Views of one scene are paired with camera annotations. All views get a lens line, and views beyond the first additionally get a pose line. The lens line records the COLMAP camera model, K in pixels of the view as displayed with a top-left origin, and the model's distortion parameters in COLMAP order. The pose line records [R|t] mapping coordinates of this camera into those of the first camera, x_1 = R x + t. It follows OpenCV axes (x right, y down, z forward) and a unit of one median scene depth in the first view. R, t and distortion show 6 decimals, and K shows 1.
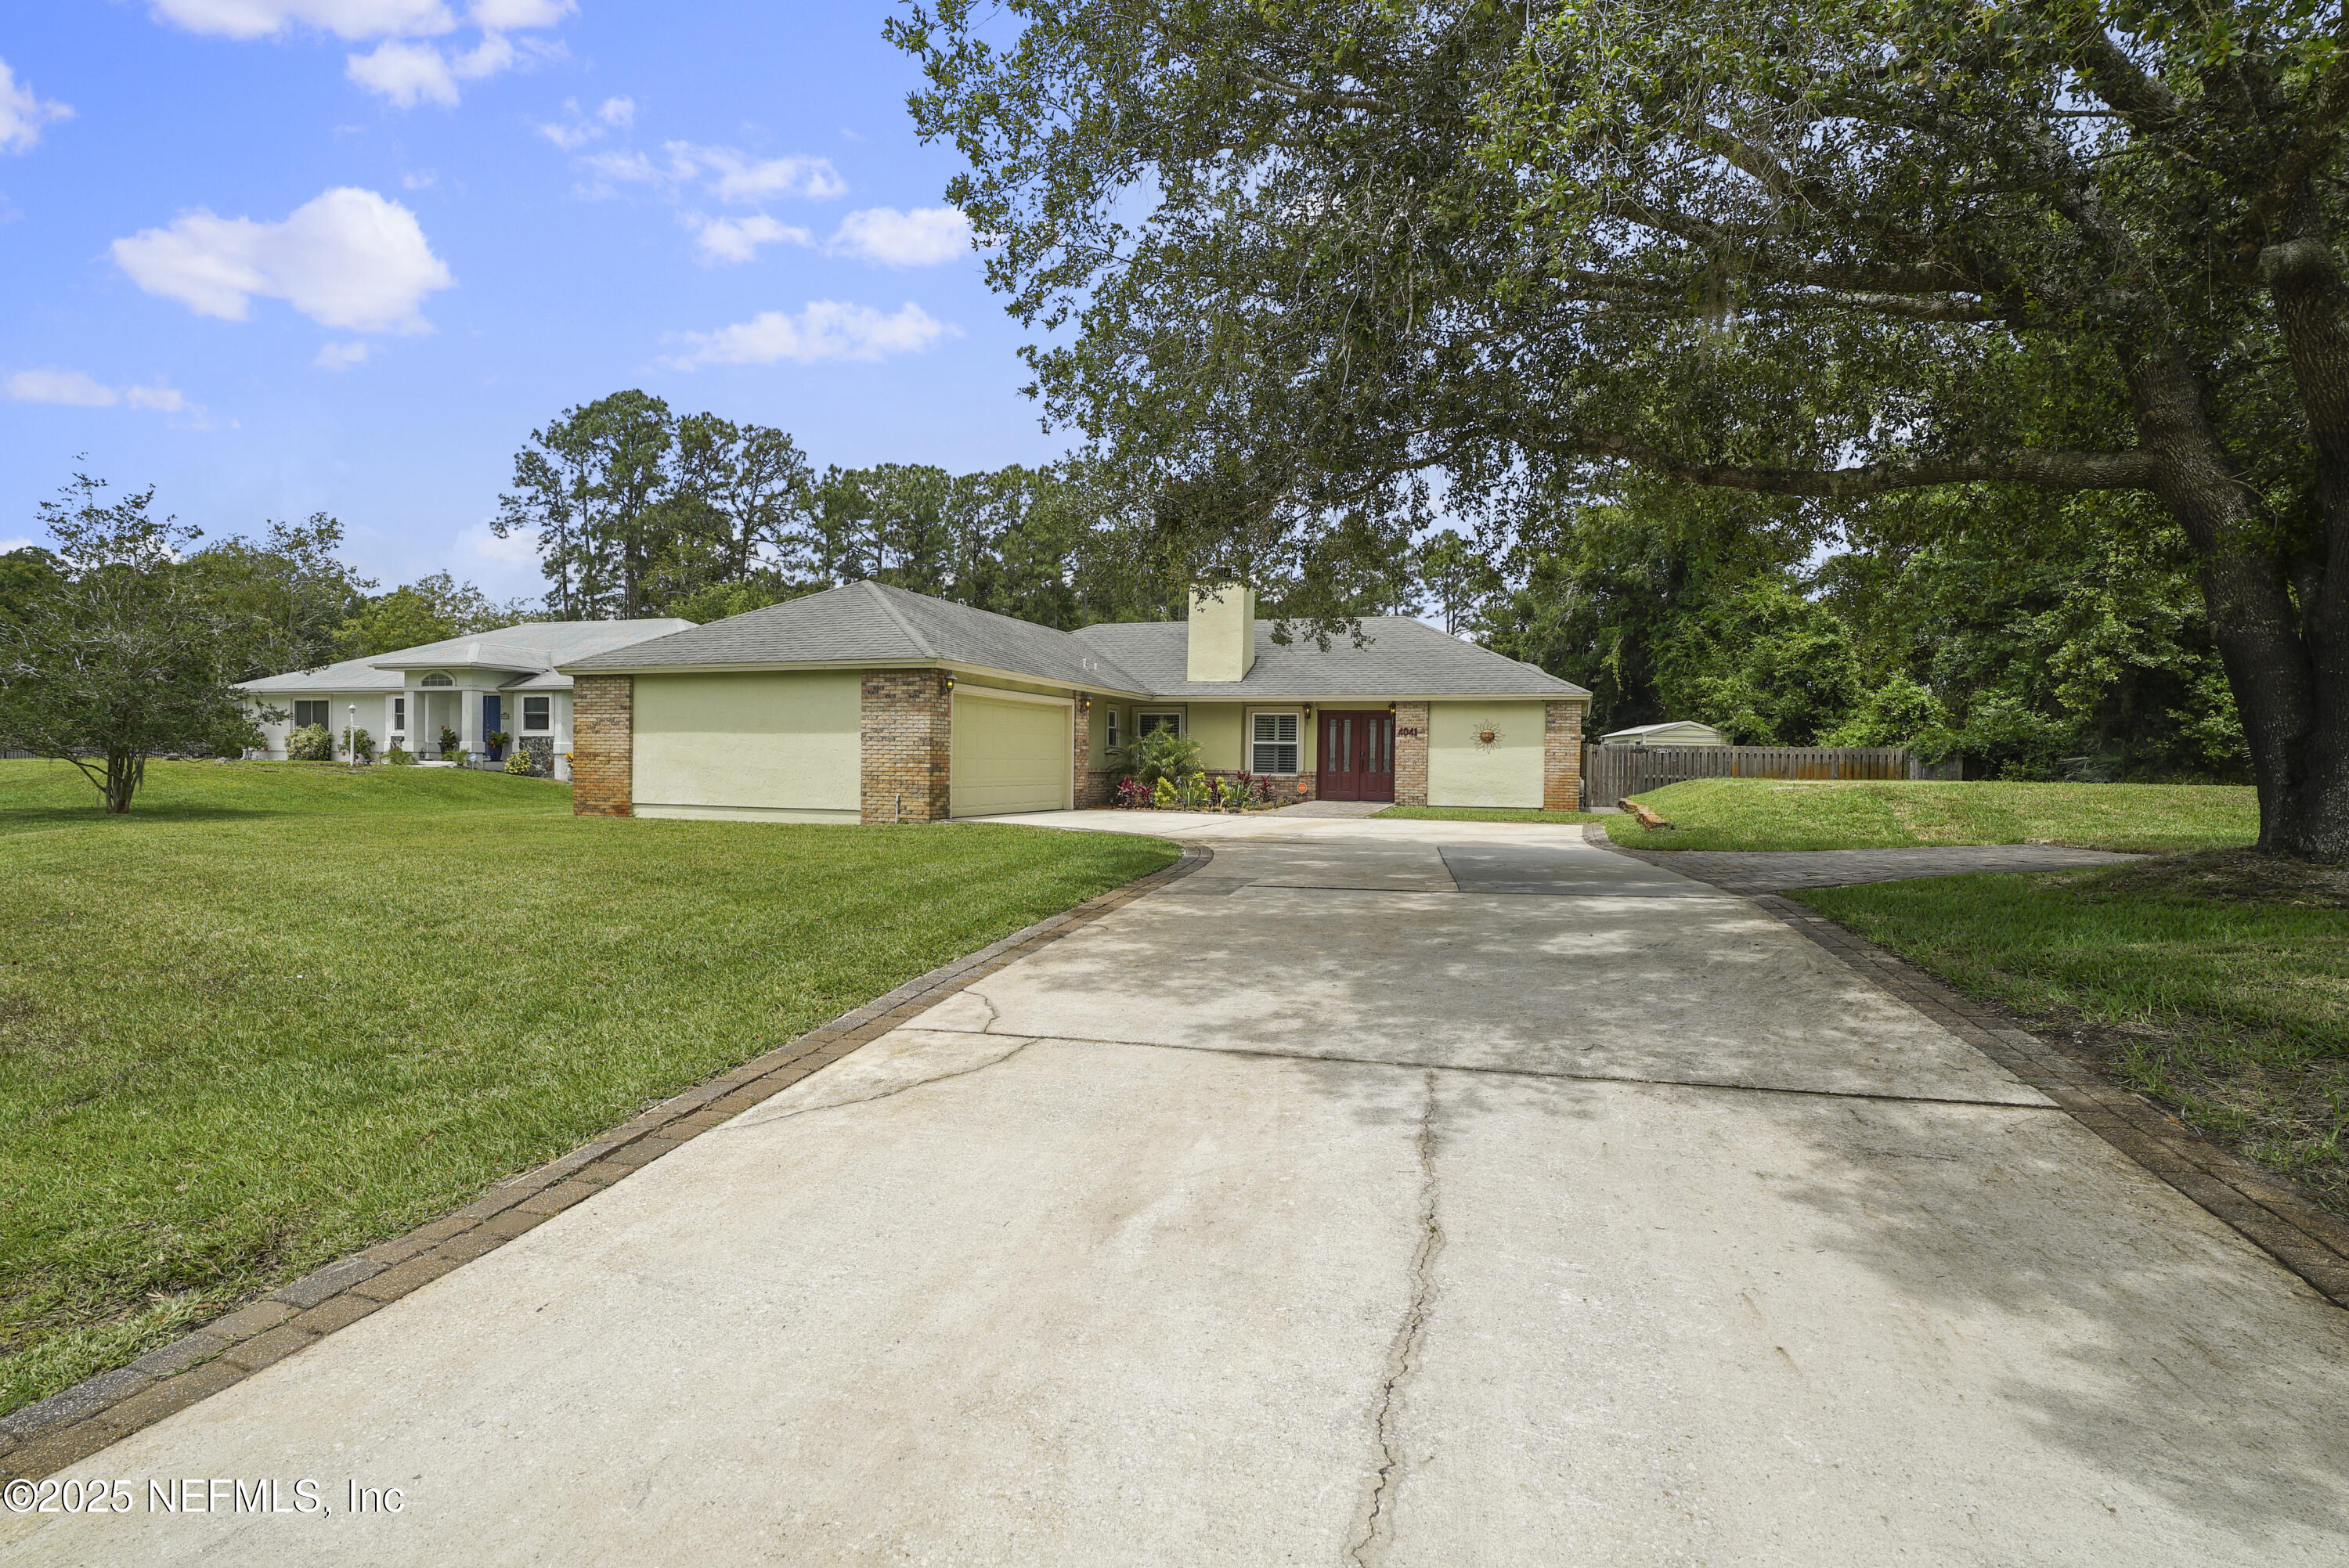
lens RADIAL K [[1143.3, 0, 1168.7], [0, 1143.3, 792.9], [0, 0, 1]] dist [-0.058775, 0.026892]
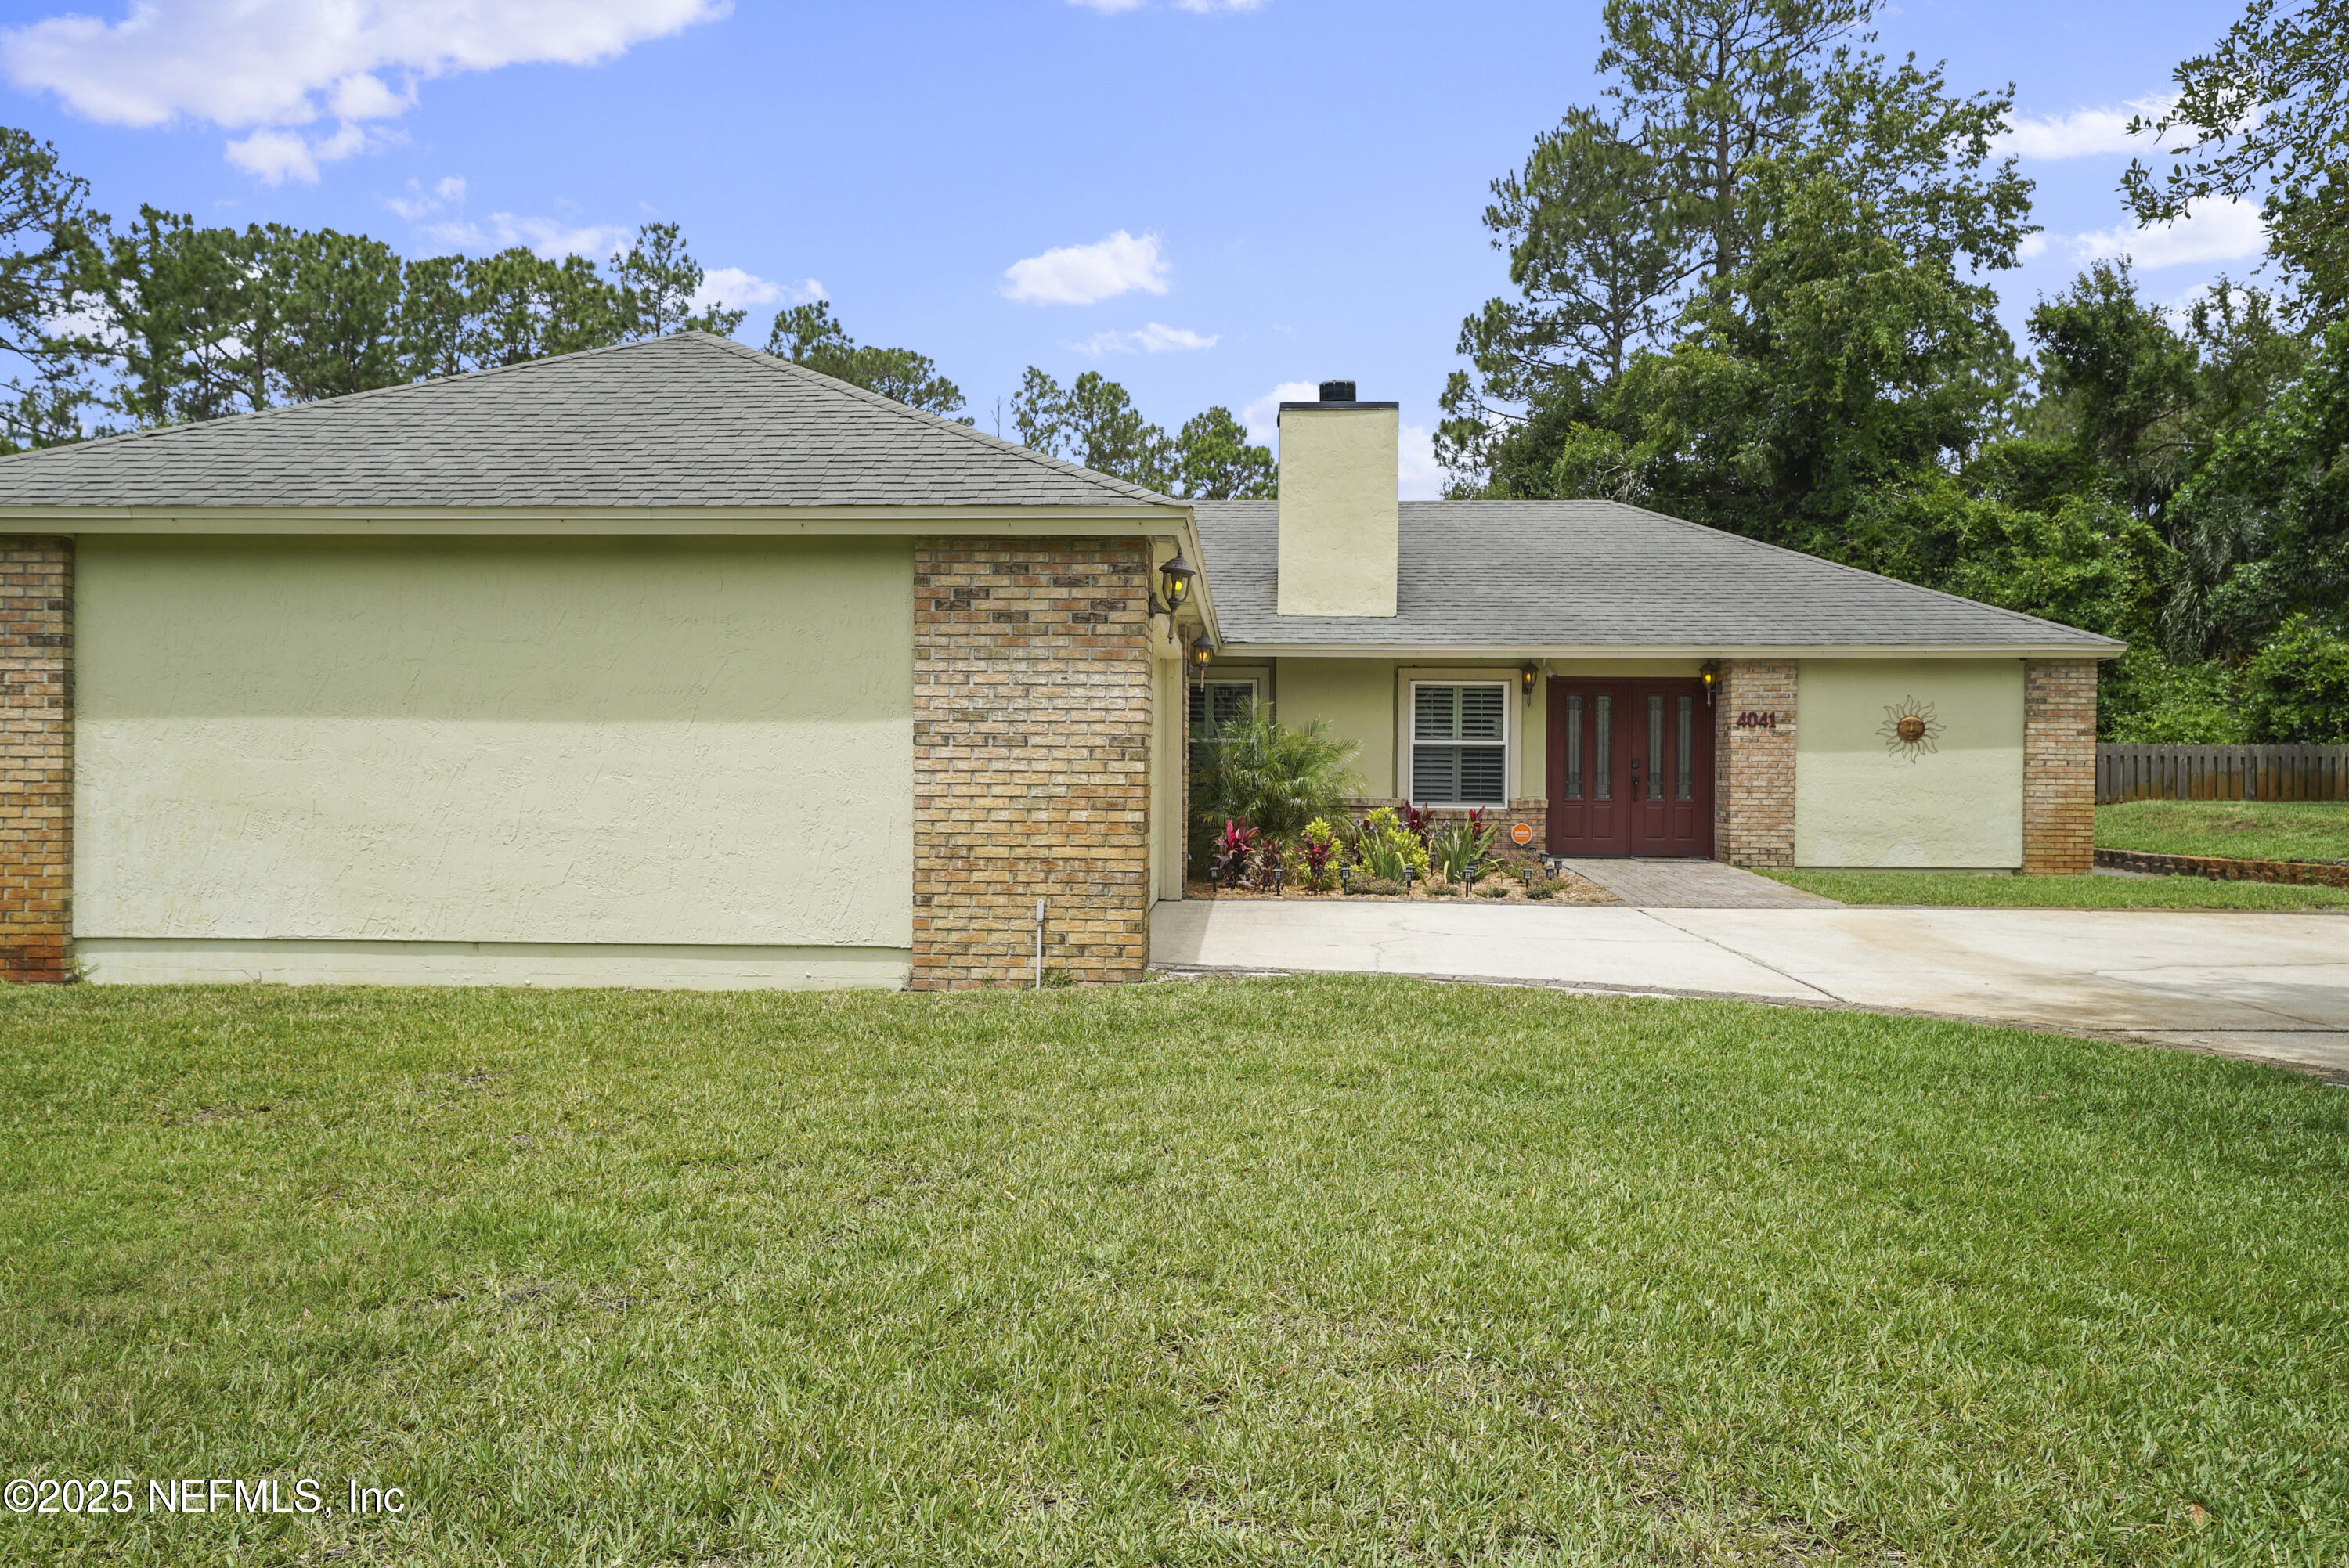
lens RADIAL K [[1695.5, 0, 1160.9], [0, 1695.5, 774.0], [0, 0, 1]] dist [-0.010966, 0.065746]
pose [[0.959456, -0.007331, 0.281765, -0.231000], [0.012886, 0.999757, -0.017868, -0.018172], [-0.281565, 0.020775, 0.959317, 0.328347]]
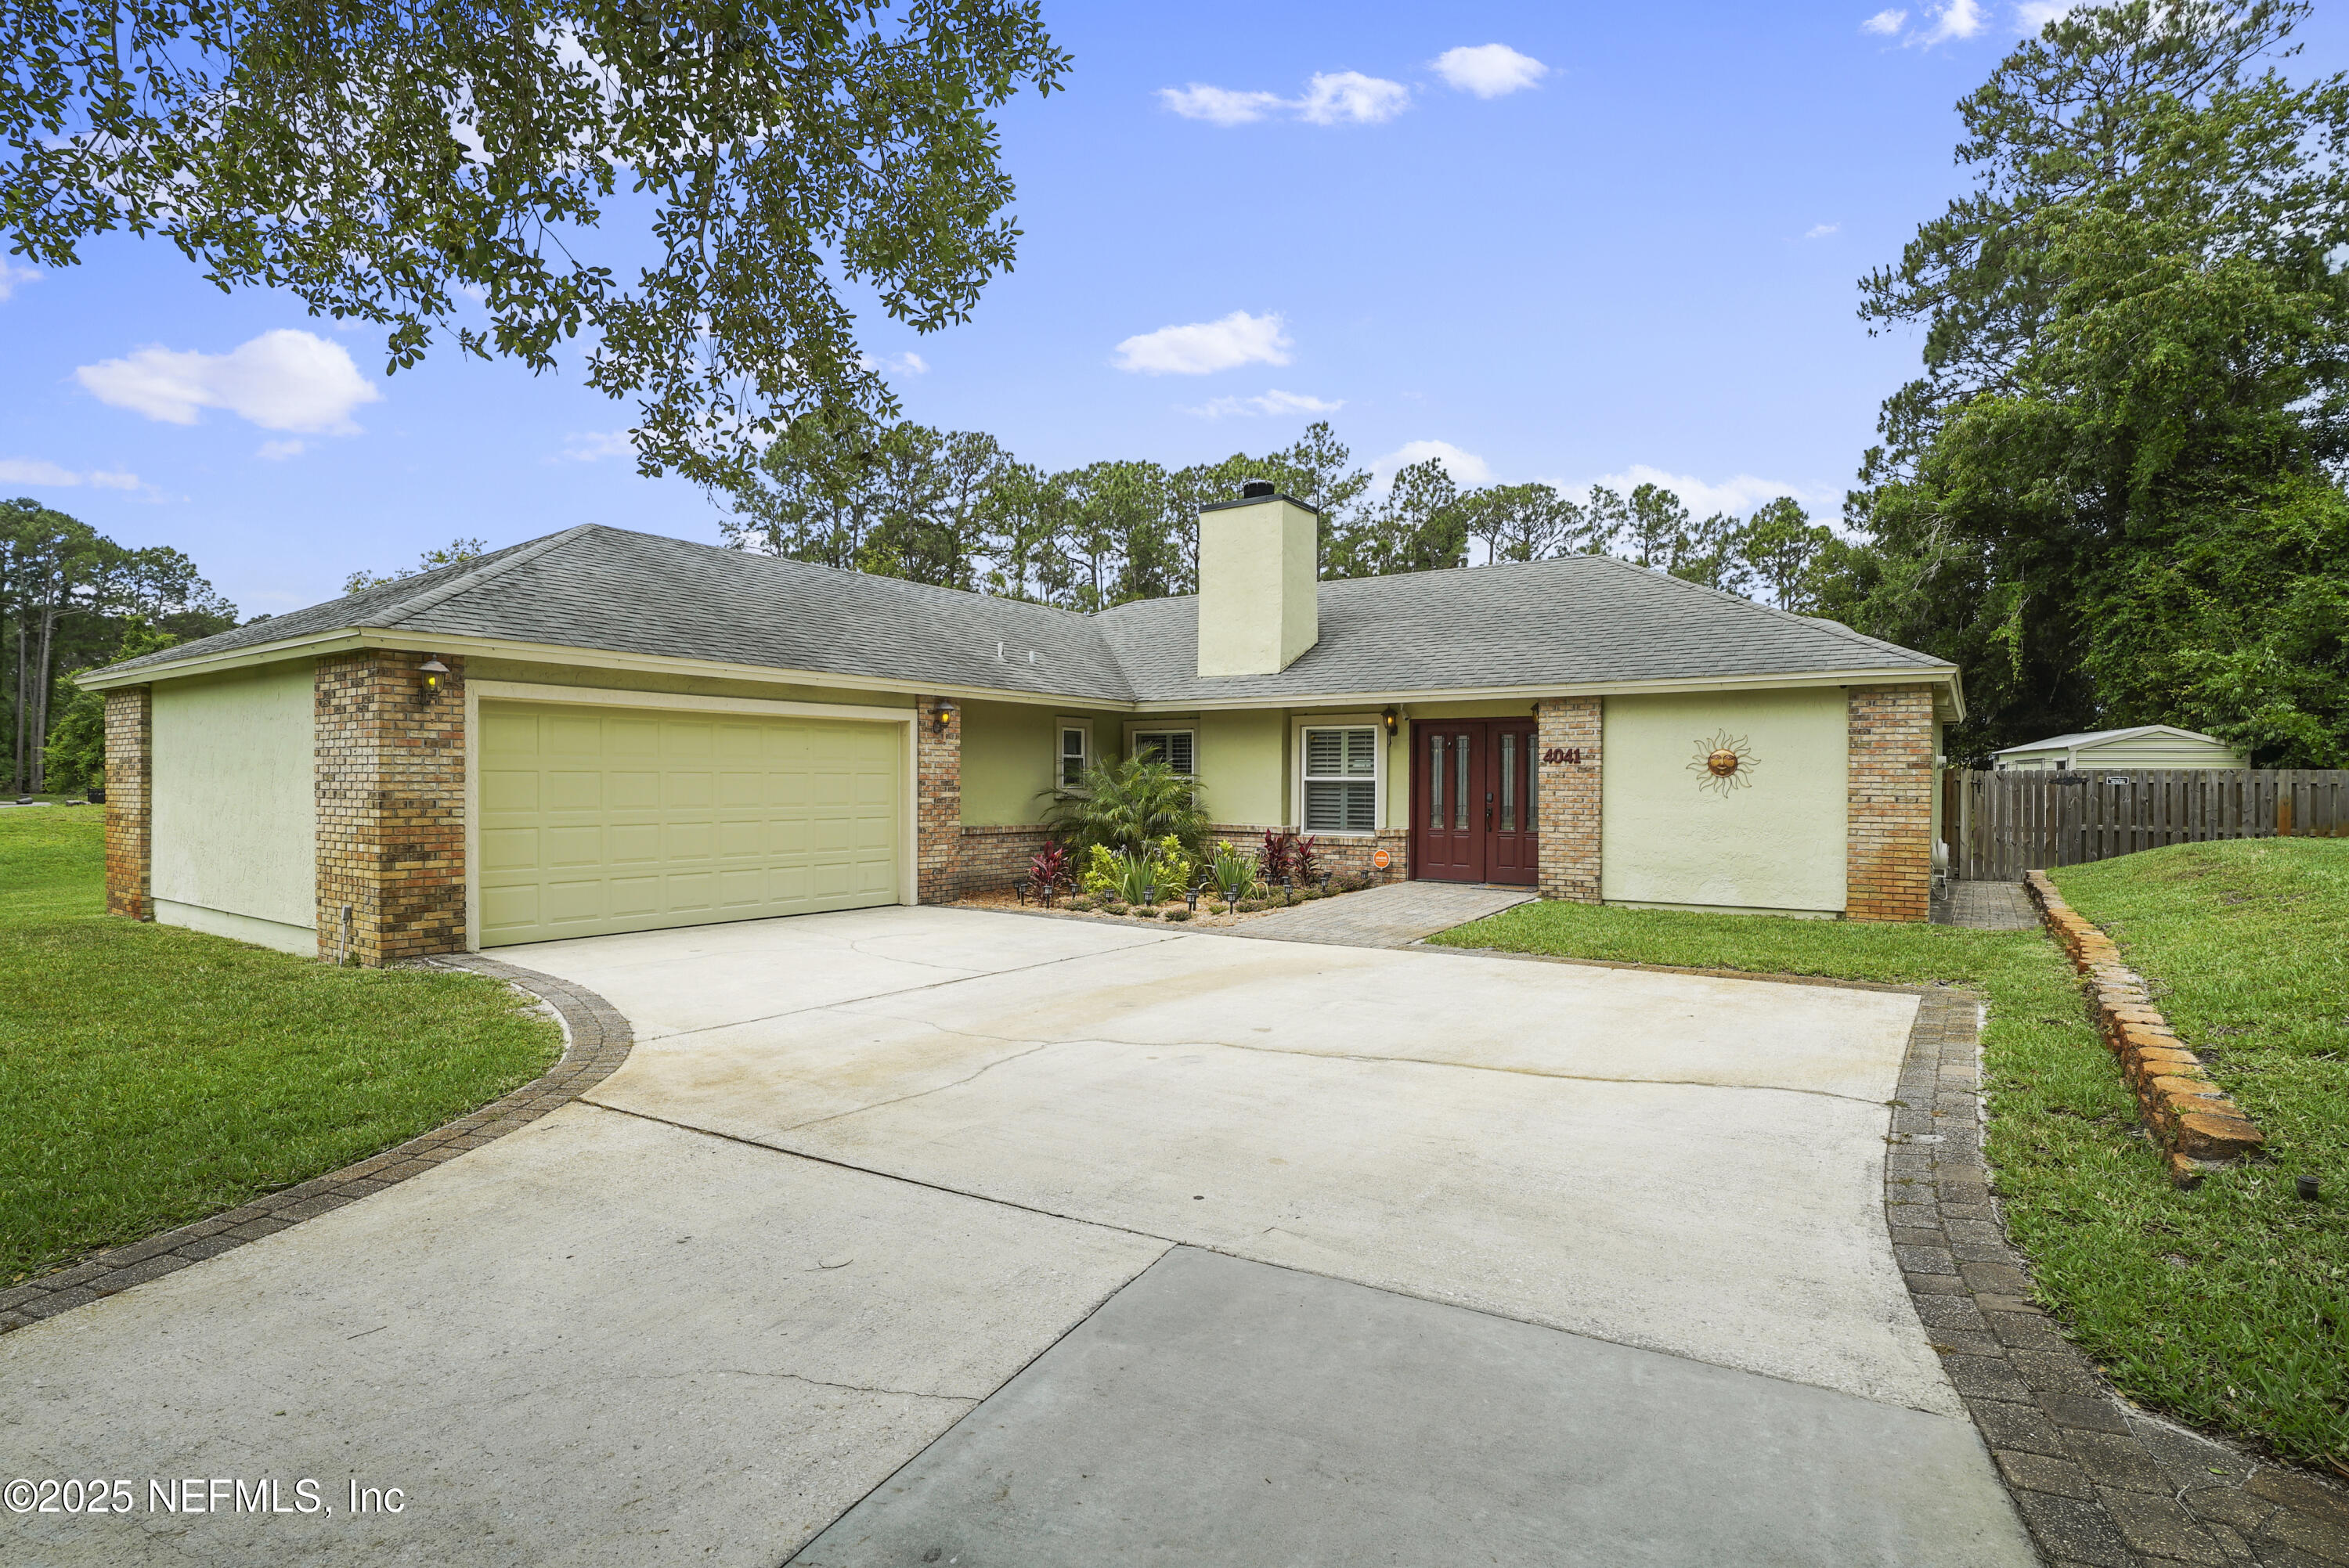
lens RADIAL K [[1168.0, 0, 1174.5], [0, 1168.0, 784.0], [0, 0, 1]] dist [-0.064006, 0.033045]
pose [[0.965218, -0.009138, -0.261287, 0.162183], [0.002233, 0.999641, -0.026709, -0.024950], [0.261437, 0.025197, 0.964892, 0.406960]]
